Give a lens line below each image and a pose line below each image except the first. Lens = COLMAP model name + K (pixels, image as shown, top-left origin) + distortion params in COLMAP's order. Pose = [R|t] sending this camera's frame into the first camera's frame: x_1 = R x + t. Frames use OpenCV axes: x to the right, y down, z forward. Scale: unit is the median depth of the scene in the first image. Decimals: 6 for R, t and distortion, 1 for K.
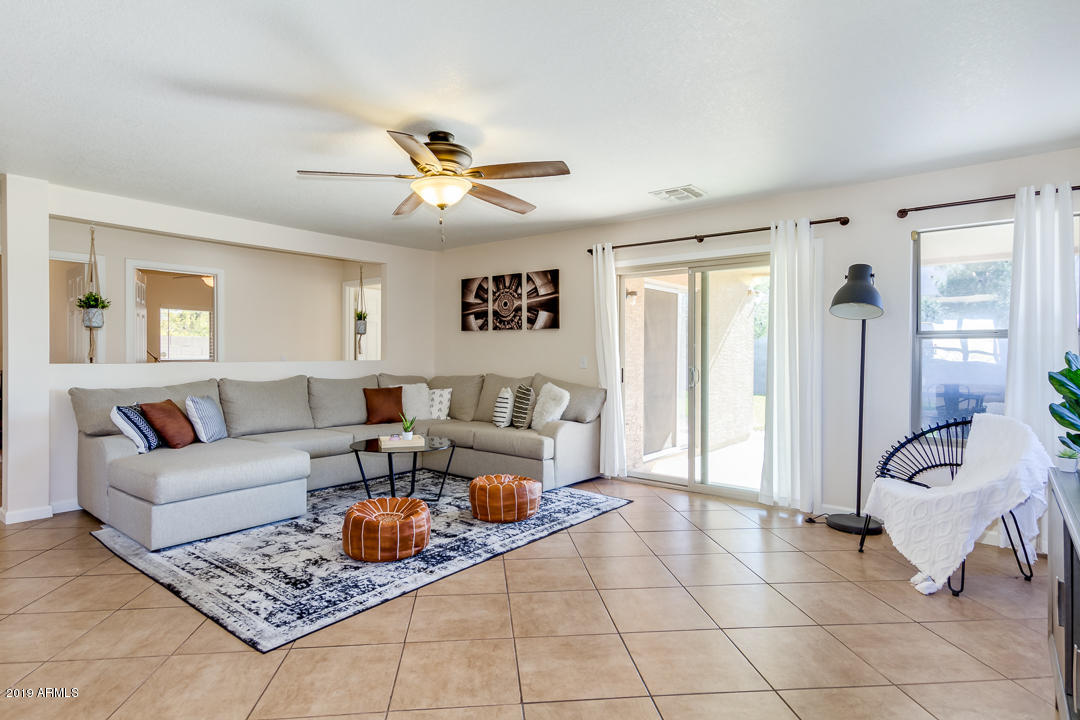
lens RADIAL K [[571.3, 0, 535.8], [0, 571.3, 354.8], [0, 0, 1]] dist [0.021973, -0.000796]
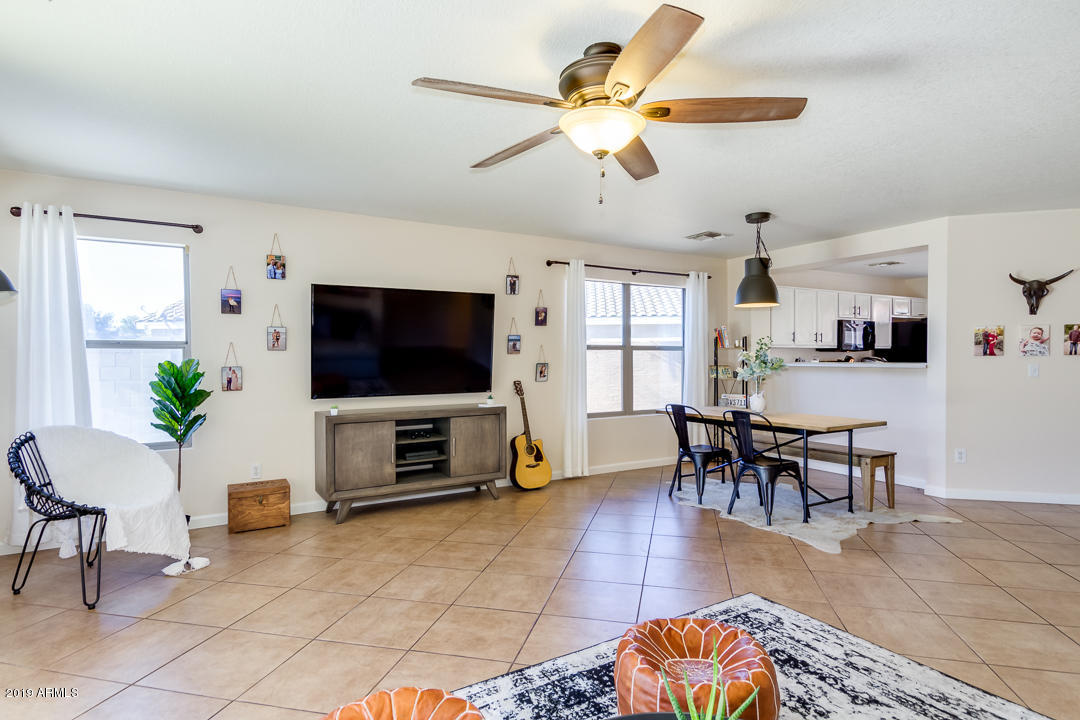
lens RADIAL K [[574.8, 0, 541.6], [0, 574.8, 368.8], [0, 0, 1]] dist [0.021194, -0.001002]
pose [[-0.942235, -0.003210, 0.334938, -0.182712], [0.006582, 0.999583, 0.028098, -0.008479], [-0.334888, 0.028680, -0.941821, 0.931401]]
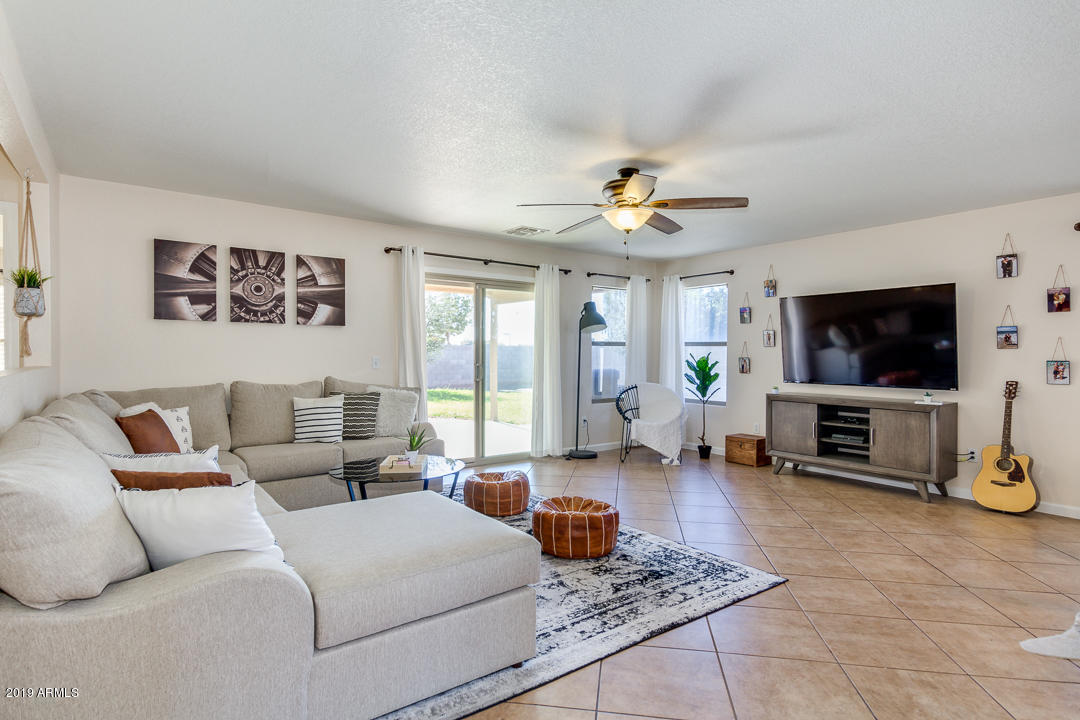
lens RADIAL K [[571.3, 0, 535.8], [0, 571.3, 354.8], [0, 0, 1]] dist [0.021973, -0.000796]
pose [[0.255591, -0.002568, 0.966782, -0.749898], [0.002810, 0.999994, 0.001913, -0.001667], [-0.966781, 0.002228, 0.255596, 0.483227]]
